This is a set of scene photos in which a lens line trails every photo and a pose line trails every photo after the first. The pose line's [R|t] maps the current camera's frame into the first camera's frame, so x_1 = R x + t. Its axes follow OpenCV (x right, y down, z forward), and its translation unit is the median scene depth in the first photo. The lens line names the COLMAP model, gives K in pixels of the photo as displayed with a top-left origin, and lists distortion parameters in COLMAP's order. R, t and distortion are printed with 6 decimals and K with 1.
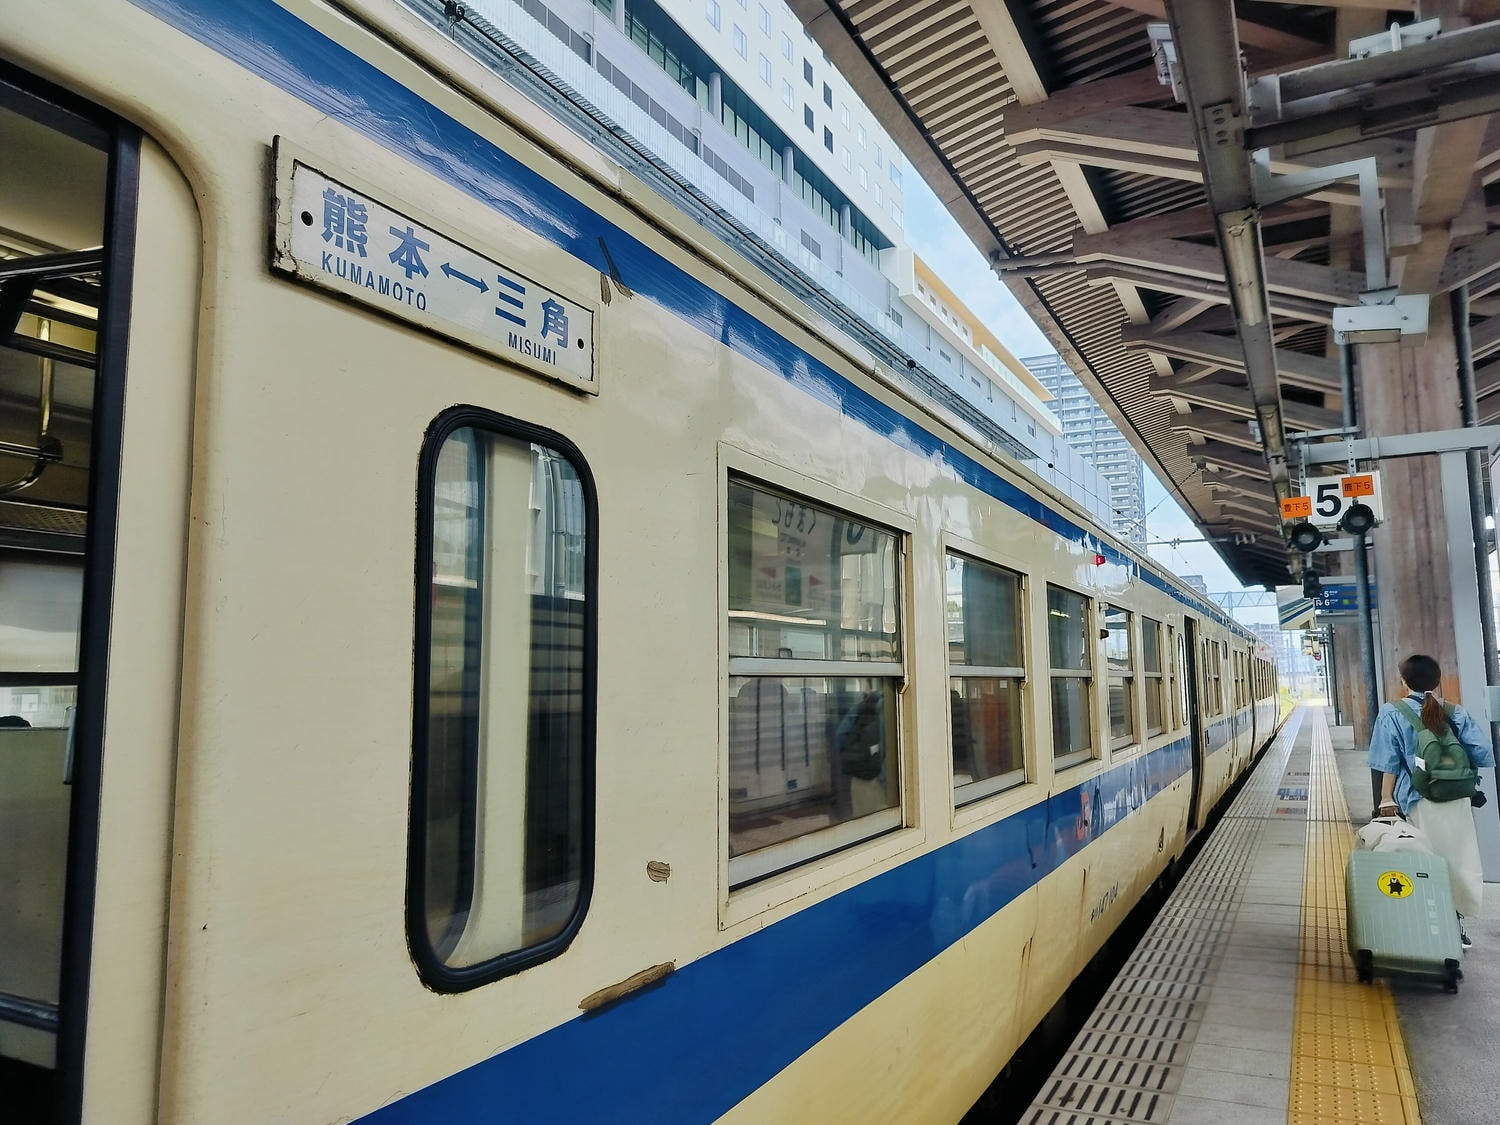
lens RADIAL K [[1107.0, 0, 726.9], [0, 1107.0, 559.3], [0, 0, 1]] dist [0.014011, -0.037396]
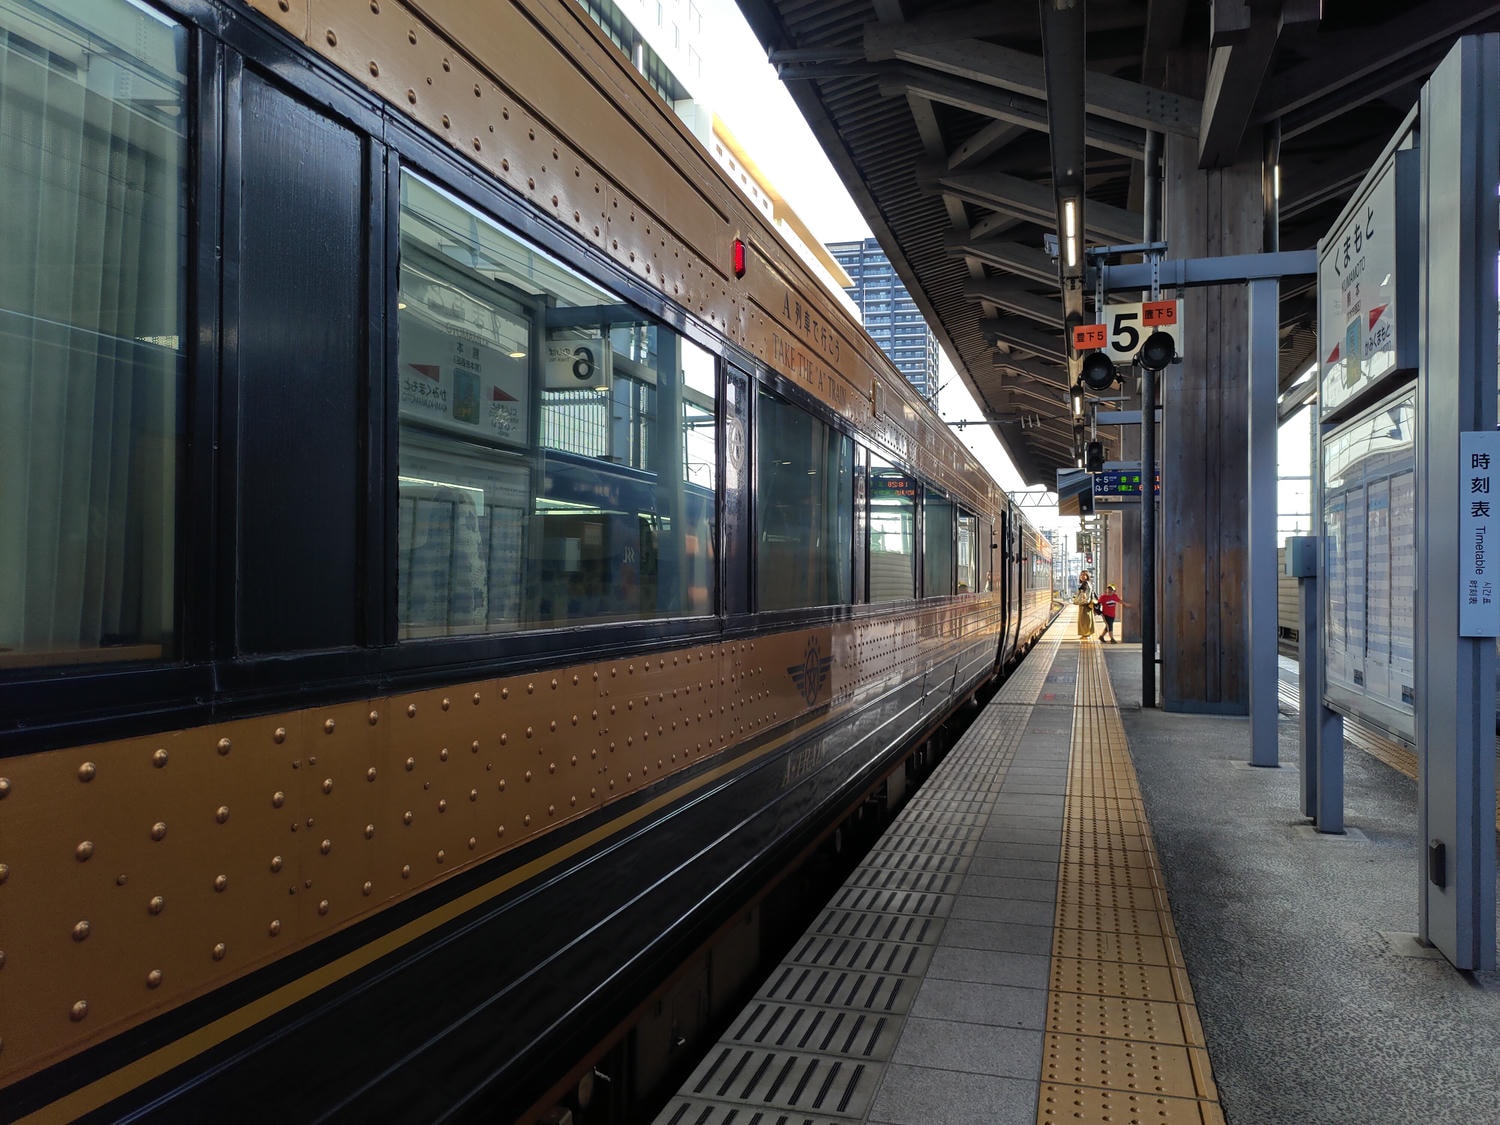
lens RADIAL K [[1170.3, 0, 751.6], [0, 1170.3, 581.2], [0, 0, 1]] dist [0.069747, -0.139741]
pose [[0.978110, 0.014833, 0.207558, 0.077628], [-0.038011, 0.993410, 0.108131, 0.051476], [-0.204587, -0.113653, 0.972228, 0.158114]]
